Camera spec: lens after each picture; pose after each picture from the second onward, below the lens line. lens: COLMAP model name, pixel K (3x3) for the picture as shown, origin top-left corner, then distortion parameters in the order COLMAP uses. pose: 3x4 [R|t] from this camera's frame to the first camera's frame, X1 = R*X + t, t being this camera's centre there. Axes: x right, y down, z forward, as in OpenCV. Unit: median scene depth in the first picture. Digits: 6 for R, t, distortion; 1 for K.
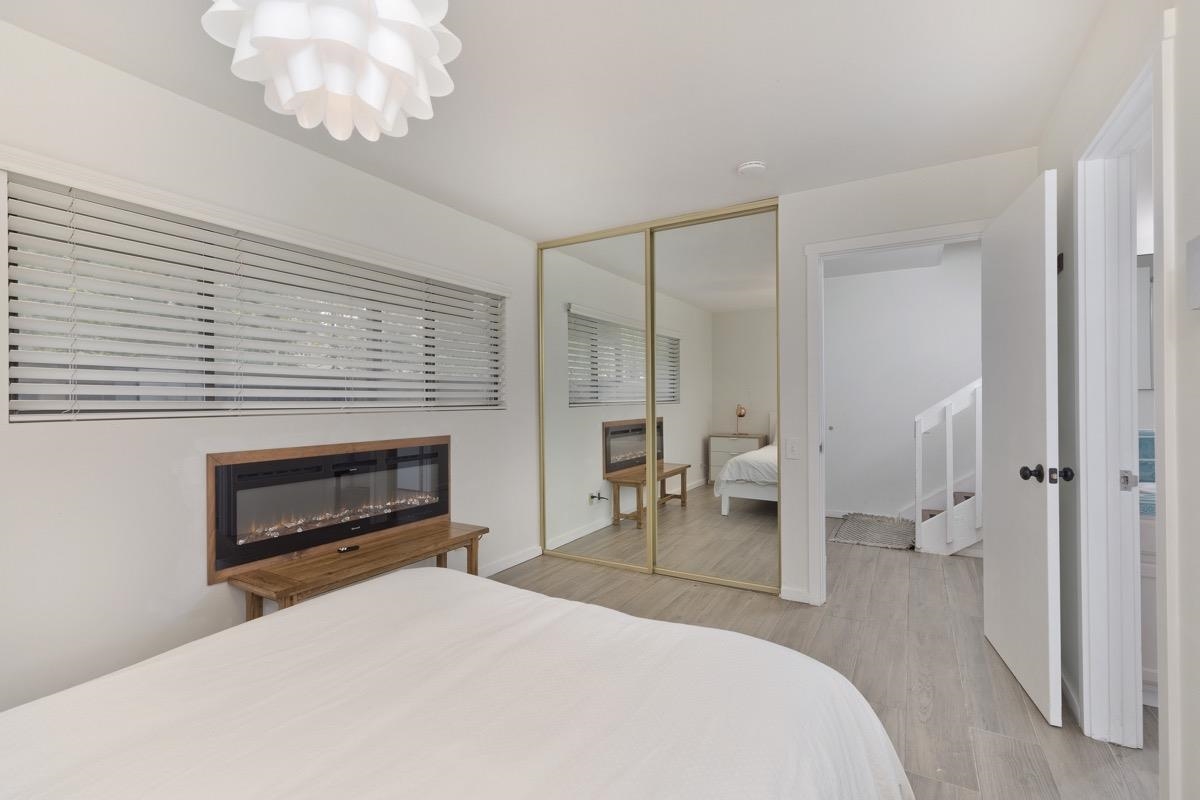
lens RADIAL K [[545.5, 0, 596.5], [0, 545.5, 367.7], [0, 0, 1]] dist [0.002731, 0.000330]
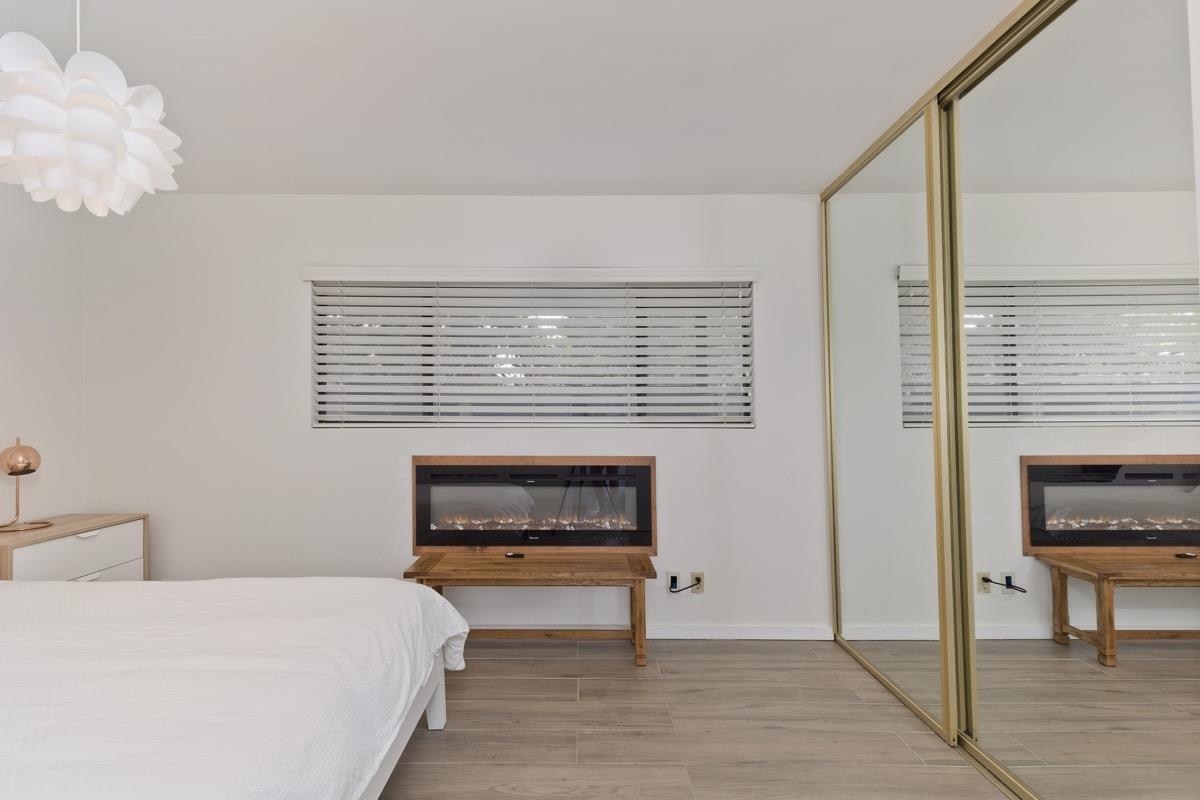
lens RADIAL K [[531.5, 0, 594.1], [0, 531.5, 389.1], [0, 0, 1]] dist [0.001239, -0.000258]
pose [[0.492429, -0.043713, -0.869254, 0.452962], [0.048845, 0.998552, -0.022545, 0.033960], [0.868981, -0.031357, 0.493851, 0.537742]]
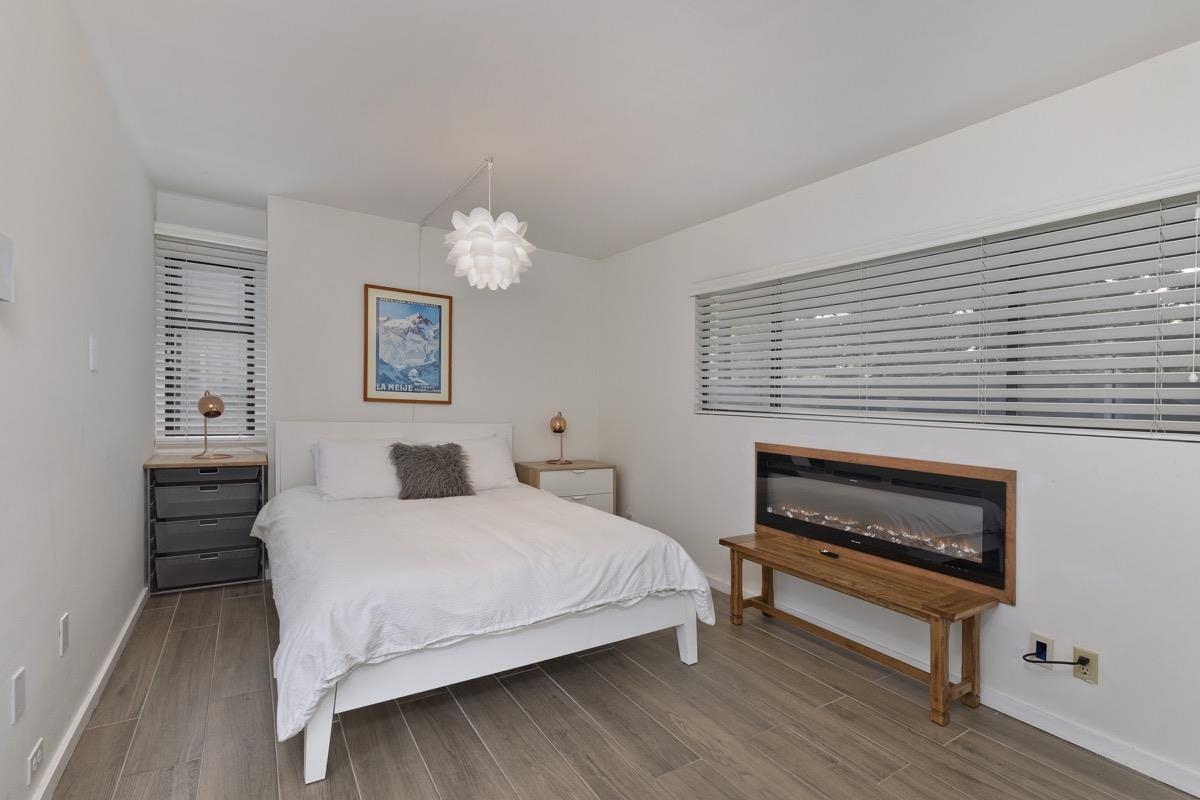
lens RADIAL K [[532.2, 0, 603.6], [0, 532.2, 405.6], [0, 0, 1]] dist [0.000948, 0.000080]
pose [[-0.446314, -0.007204, -0.894848, 0.531272], [0.016544, 0.999730, -0.016299, 0.054609], [0.894724, -0.022079, -0.446074, 0.909380]]
